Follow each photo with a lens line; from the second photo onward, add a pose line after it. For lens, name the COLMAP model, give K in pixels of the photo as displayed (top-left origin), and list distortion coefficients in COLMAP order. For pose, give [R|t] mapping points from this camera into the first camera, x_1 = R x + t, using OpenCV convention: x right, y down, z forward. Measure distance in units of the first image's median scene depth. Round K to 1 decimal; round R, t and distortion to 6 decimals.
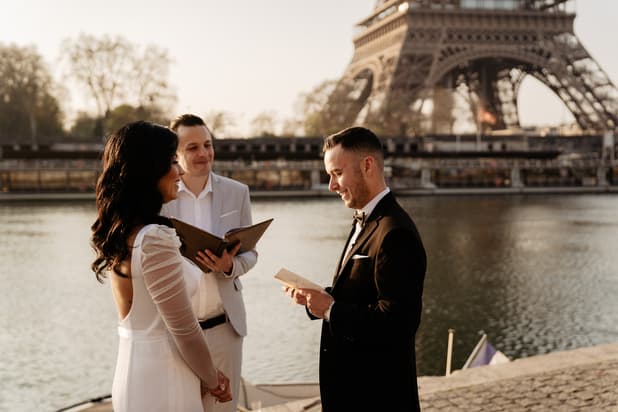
lens RADIAL K [[796.0, 0, 321.1], [0, 796.0, 203.3], [0, 0, 1]] dist [0.193621, 0.014750]
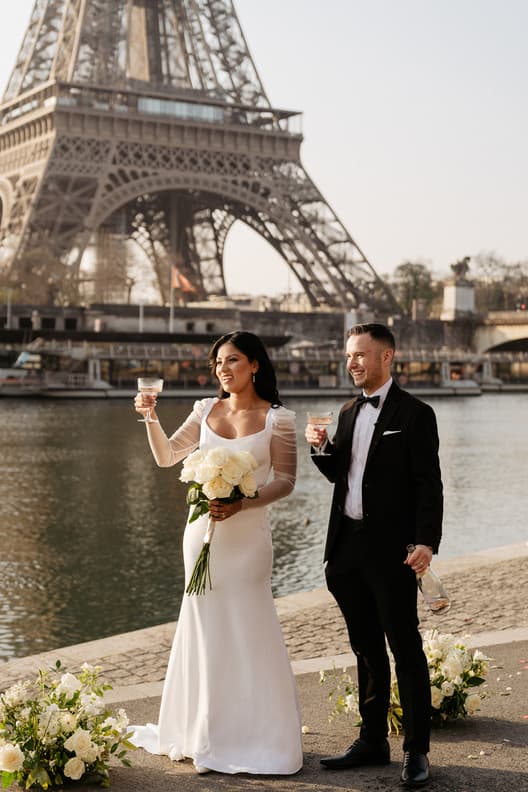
lens RADIAL K [[1374.7, 0, 264.0], [0, 1374.7, 396.0], [0, 0, 1]] dist [0.027117, 0.044068]
pose [[0.956373, 0.008636, 0.292020, -0.052277], [-0.004598, 0.999884, -0.014512, 0.002255], [-0.292112, 0.012536, 0.956302, -0.083356]]
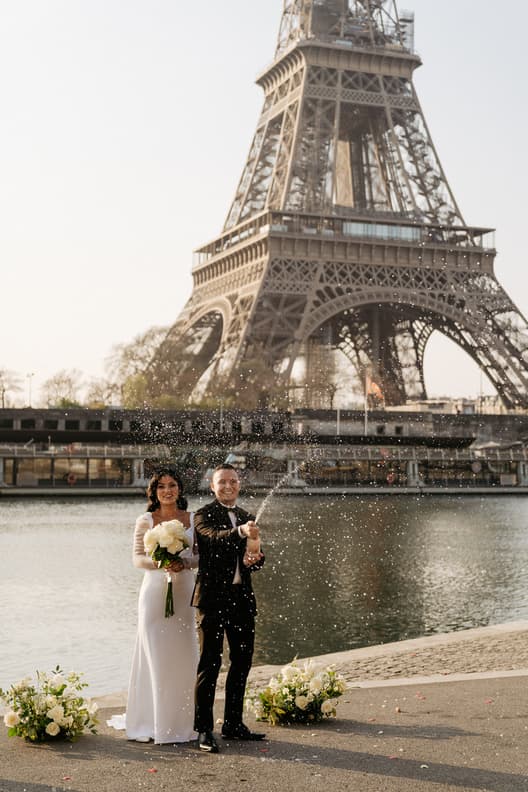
lens RADIAL K [[1374.7, 0, 264.0], [0, 1374.7, 396.0], [0, 0, 1]] dist [0.027117, 0.044068]
pose [[0.995091, 0.017725, 0.097366, -0.014000], [-0.009923, 0.996743, -0.080037, -0.000121], [-0.098467, 0.078678, 0.992025, -0.194066]]
